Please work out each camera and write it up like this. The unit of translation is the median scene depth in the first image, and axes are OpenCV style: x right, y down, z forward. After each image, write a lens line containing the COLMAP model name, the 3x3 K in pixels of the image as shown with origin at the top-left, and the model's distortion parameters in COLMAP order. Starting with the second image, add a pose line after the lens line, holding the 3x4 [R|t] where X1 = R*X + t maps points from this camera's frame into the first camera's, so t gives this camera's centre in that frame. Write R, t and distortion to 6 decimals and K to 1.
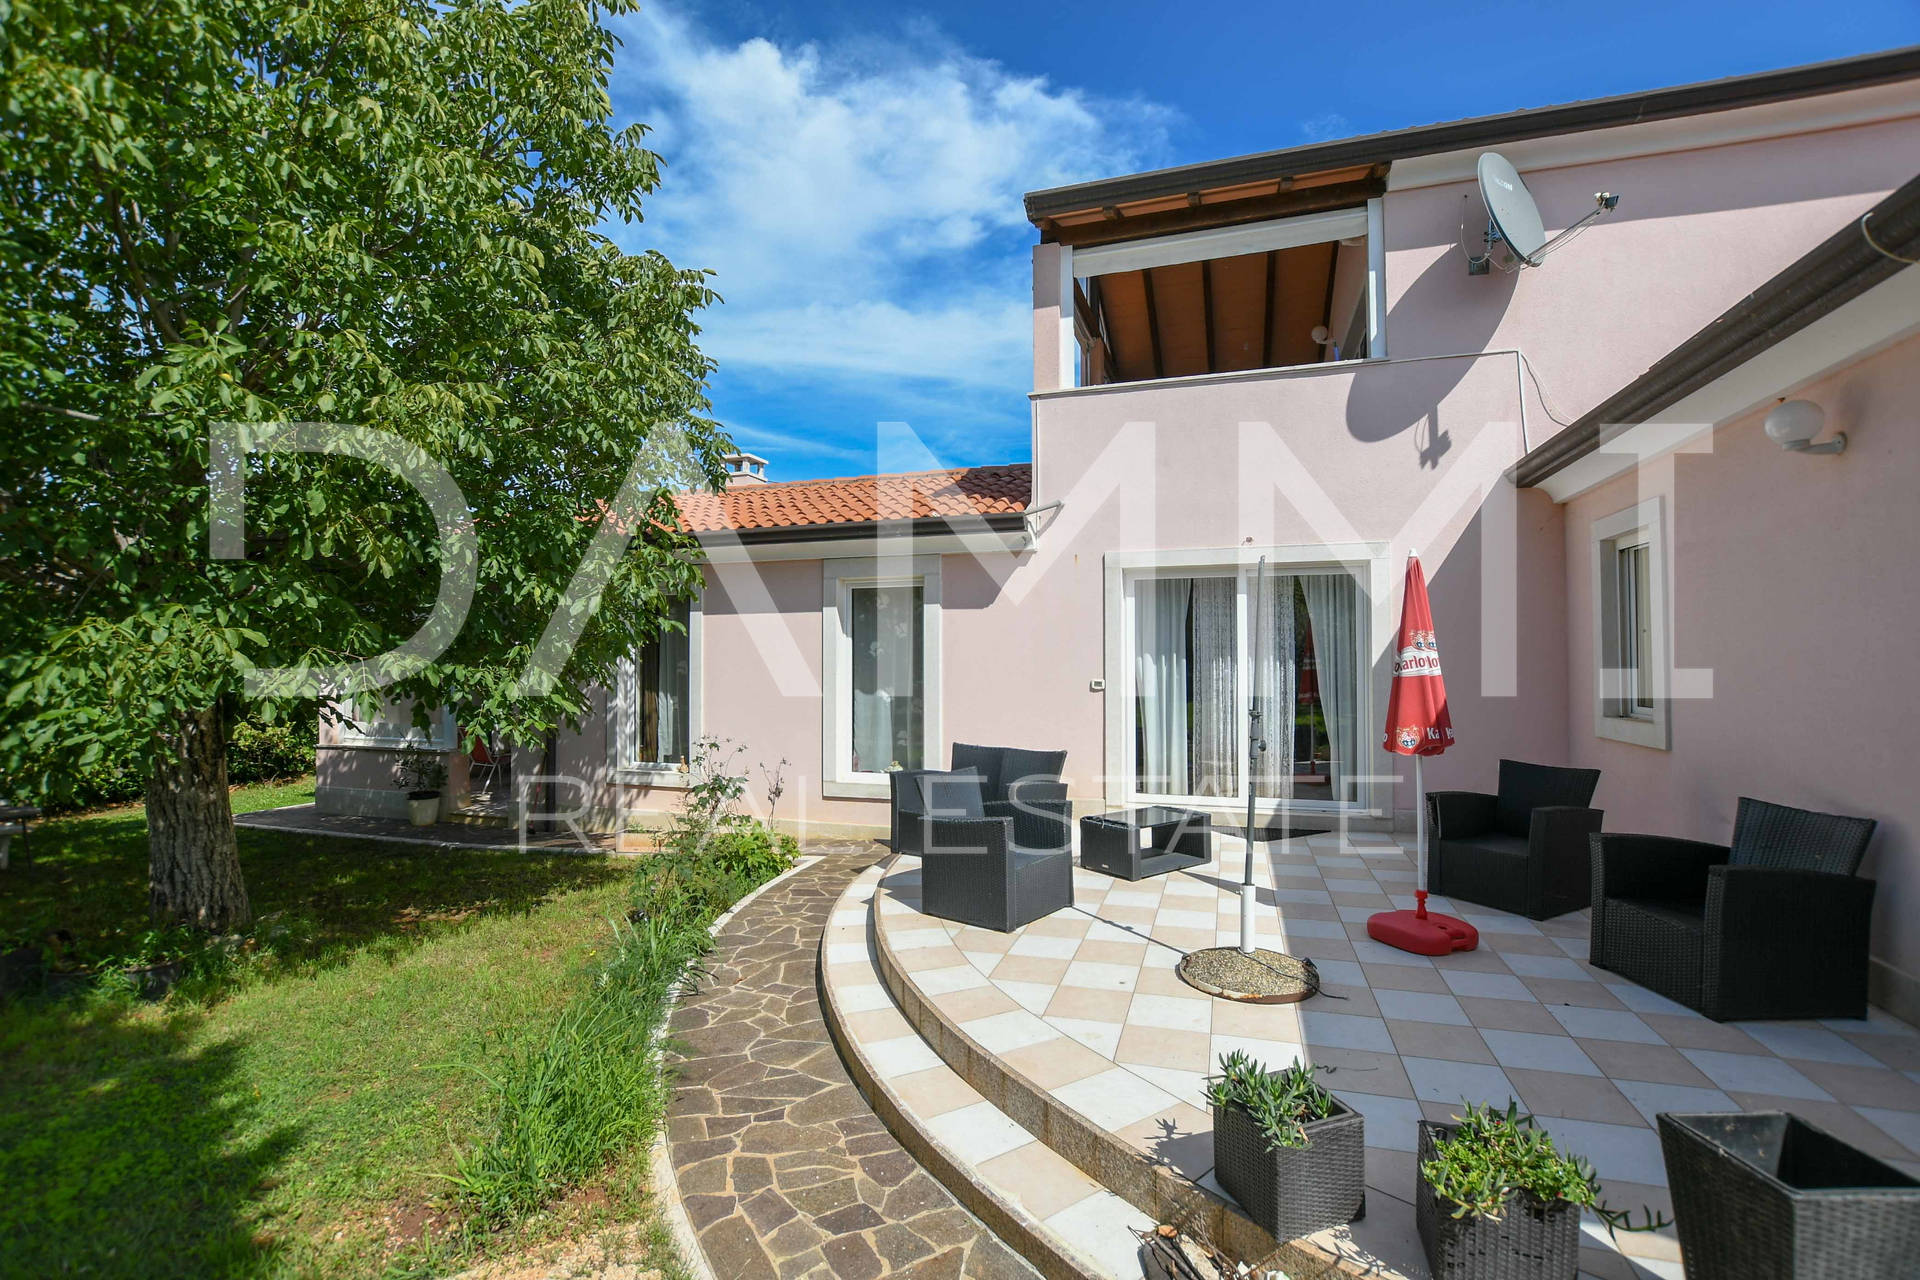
lens RADIAL K [[847.2, 0, 958.7], [0, 847.2, 646.0], [0, 0, 1]] dist [-0.027453, 0.001030]
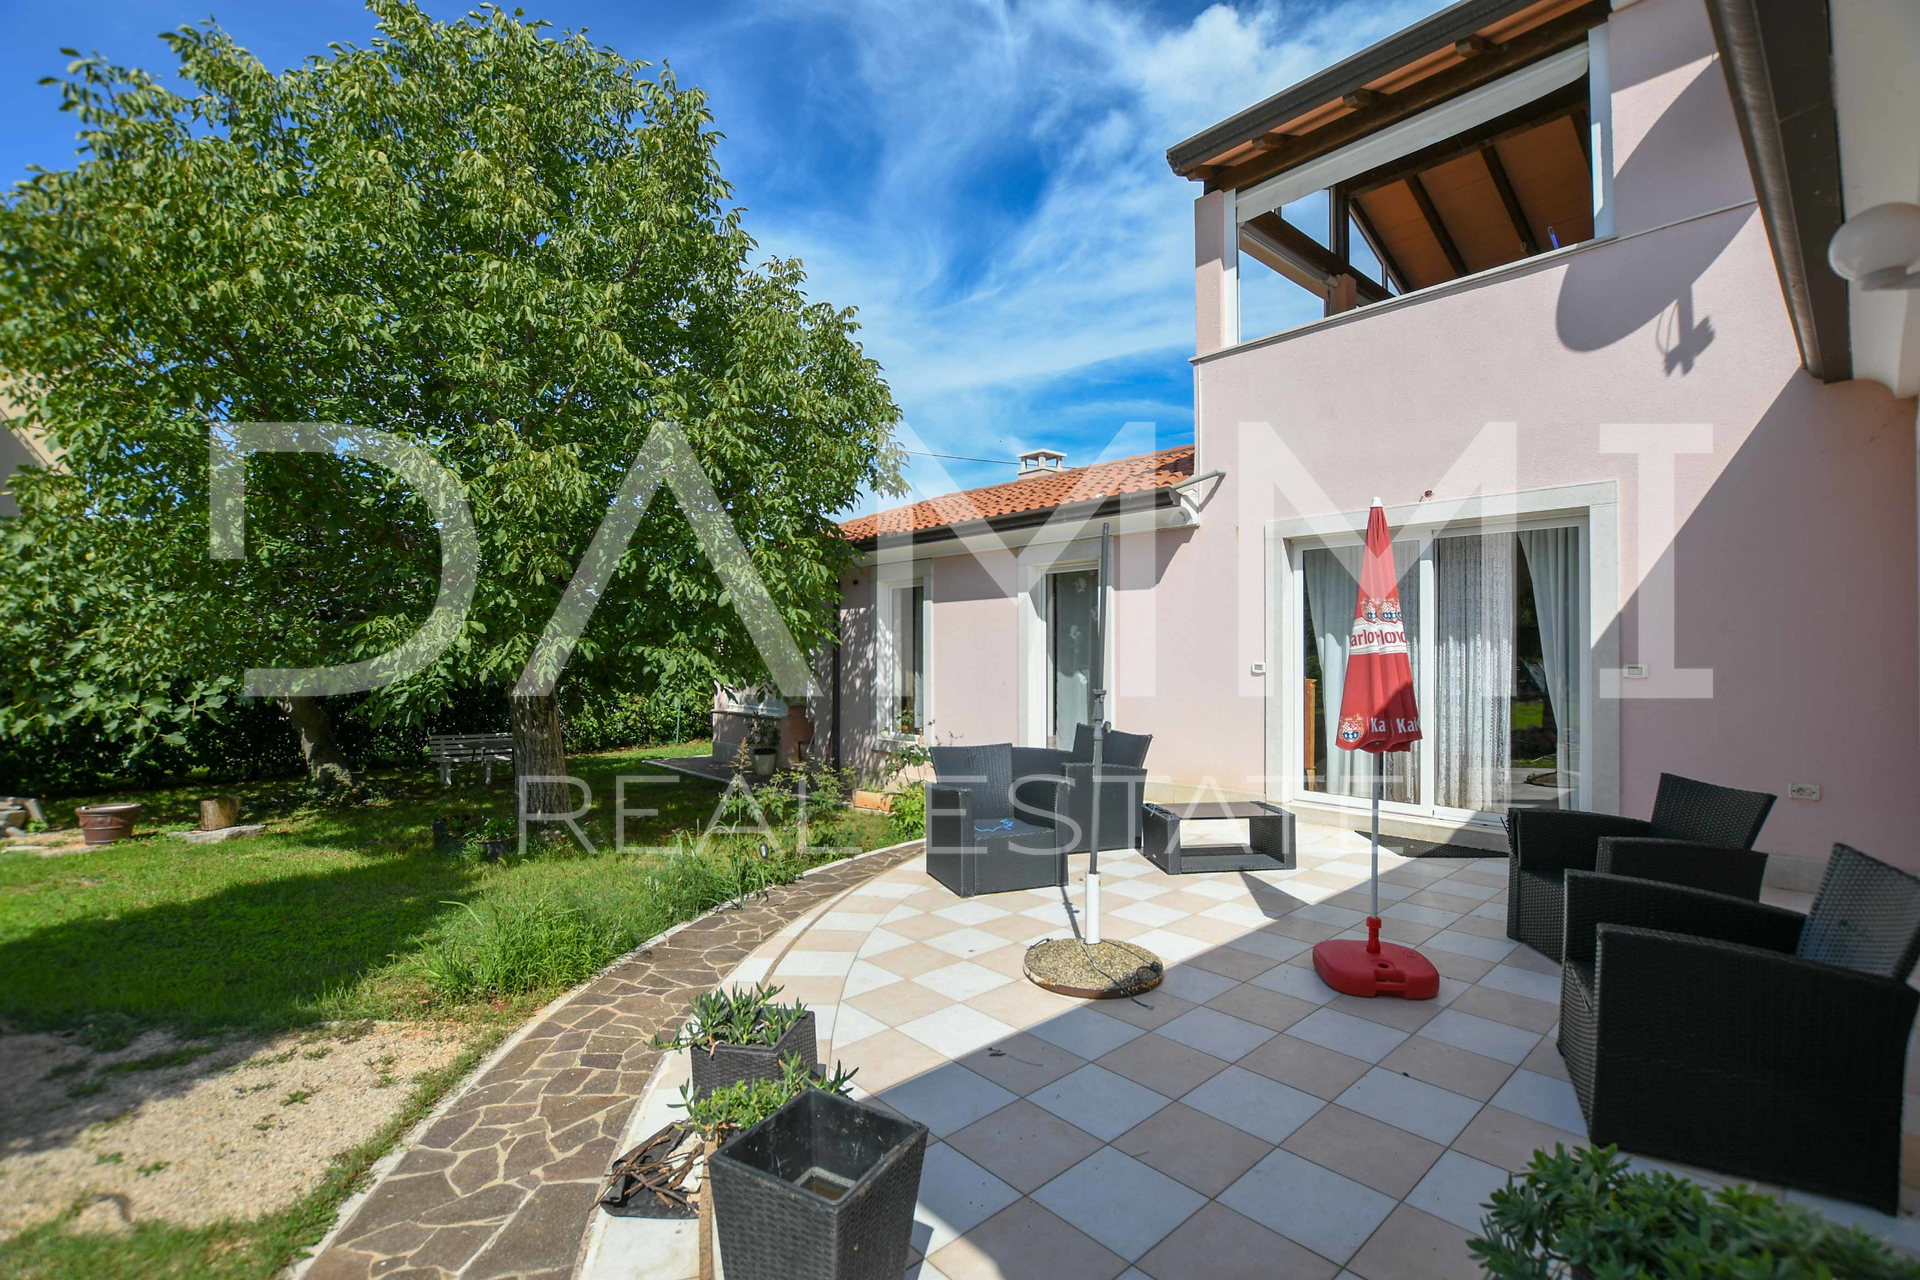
lens RADIAL K [[848.3, 0, 958.1], [0, 848.3, 657.2], [0, 0, 1]] dist [-0.029775, -0.000014]
pose [[0.861432, 0.003486, -0.507861, 0.547167], [0.010338, 0.999649, 0.024396, 0.012766], [0.507768, -0.026266, 0.861093, 0.088372]]
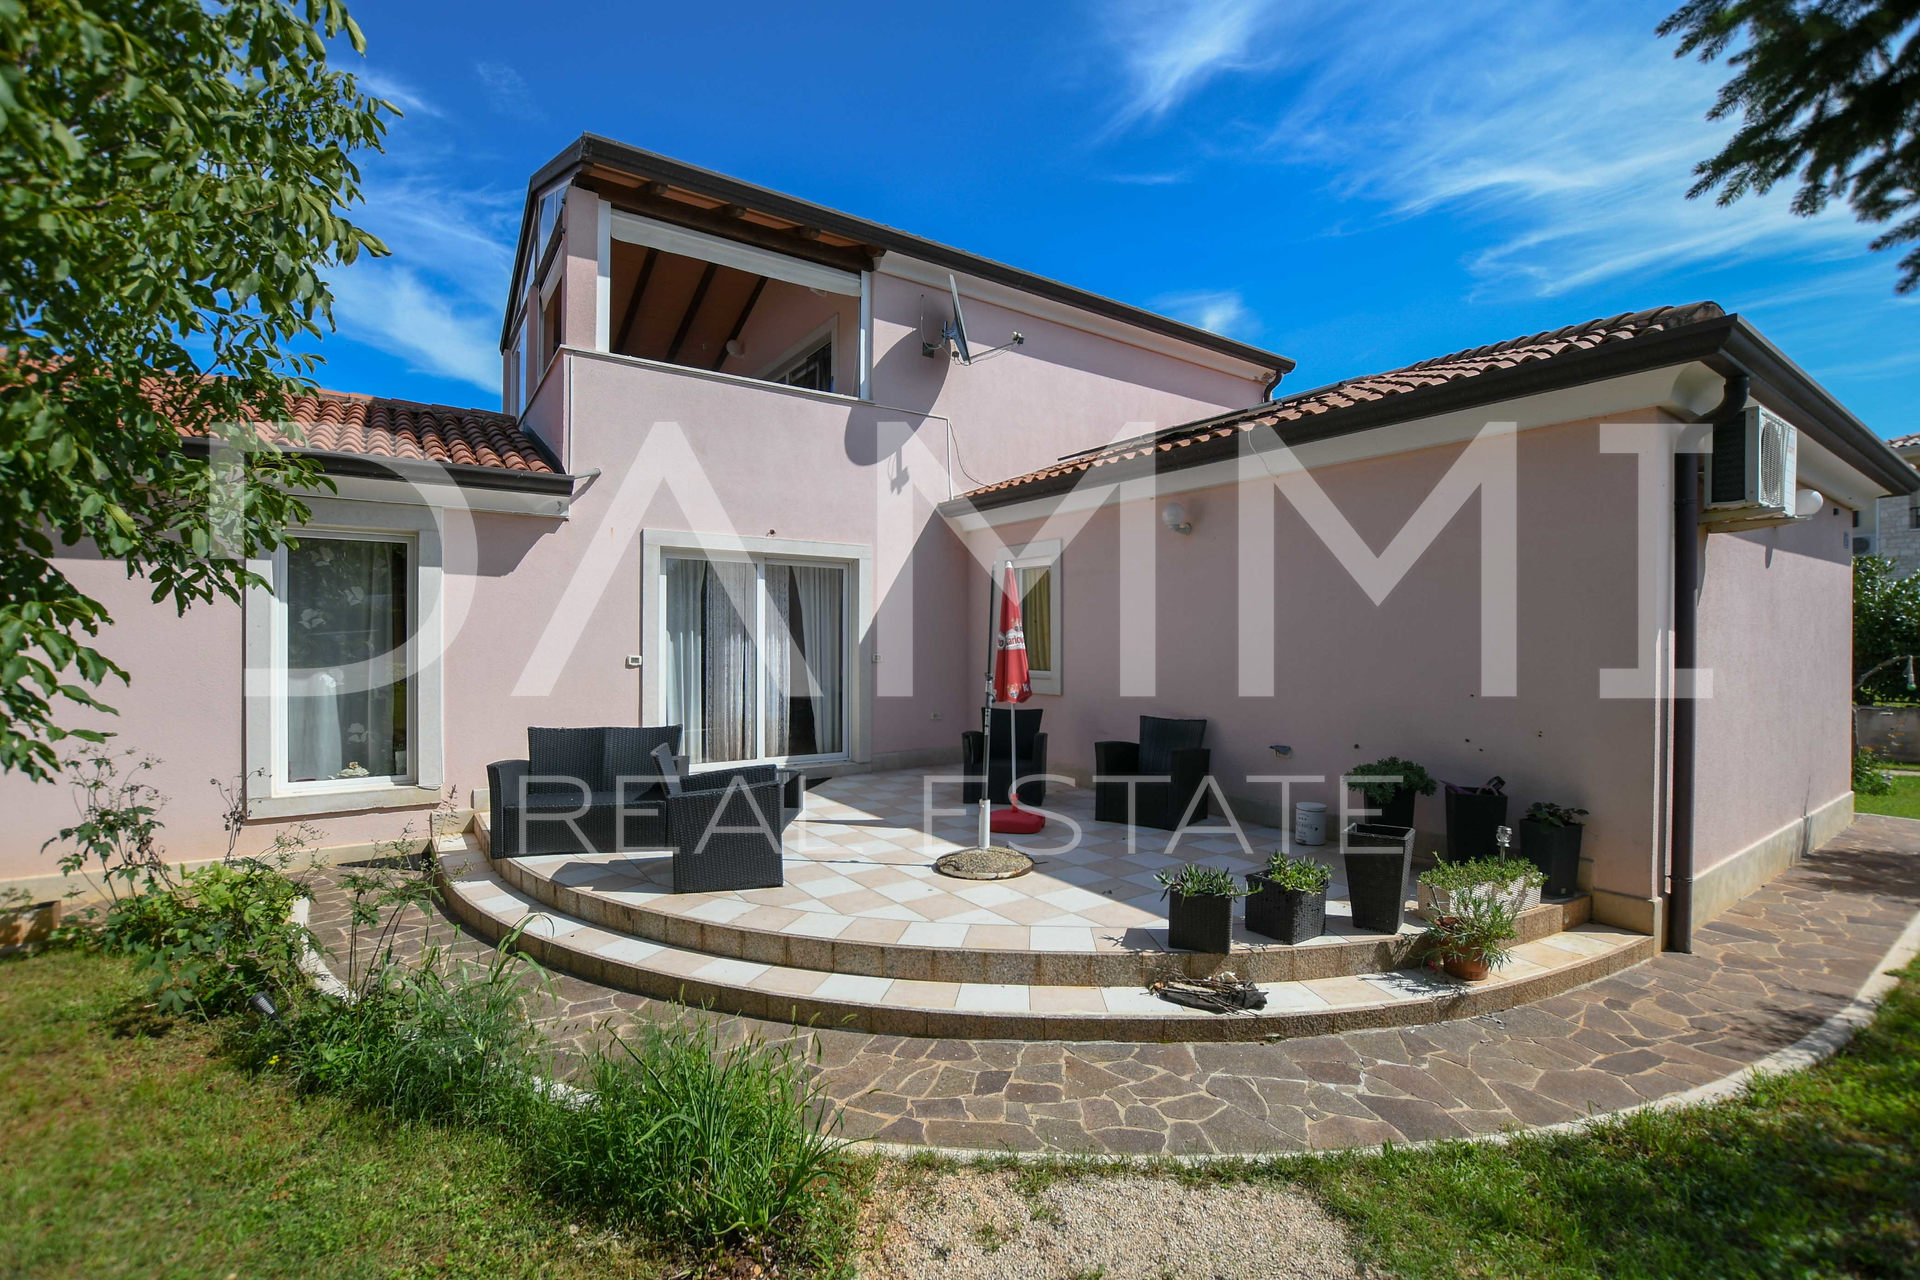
lens RADIAL K [[847.2, 0, 958.7], [0, 847.2, 646.0], [0, 0, 1]] dist [-0.027453, 0.001030]
pose [[0.603782, 0.001036, 0.797149, -0.621528], [-0.021086, 0.999670, 0.014672, 0.008955], [-0.796871, -0.025668, 0.603604, 0.158247]]
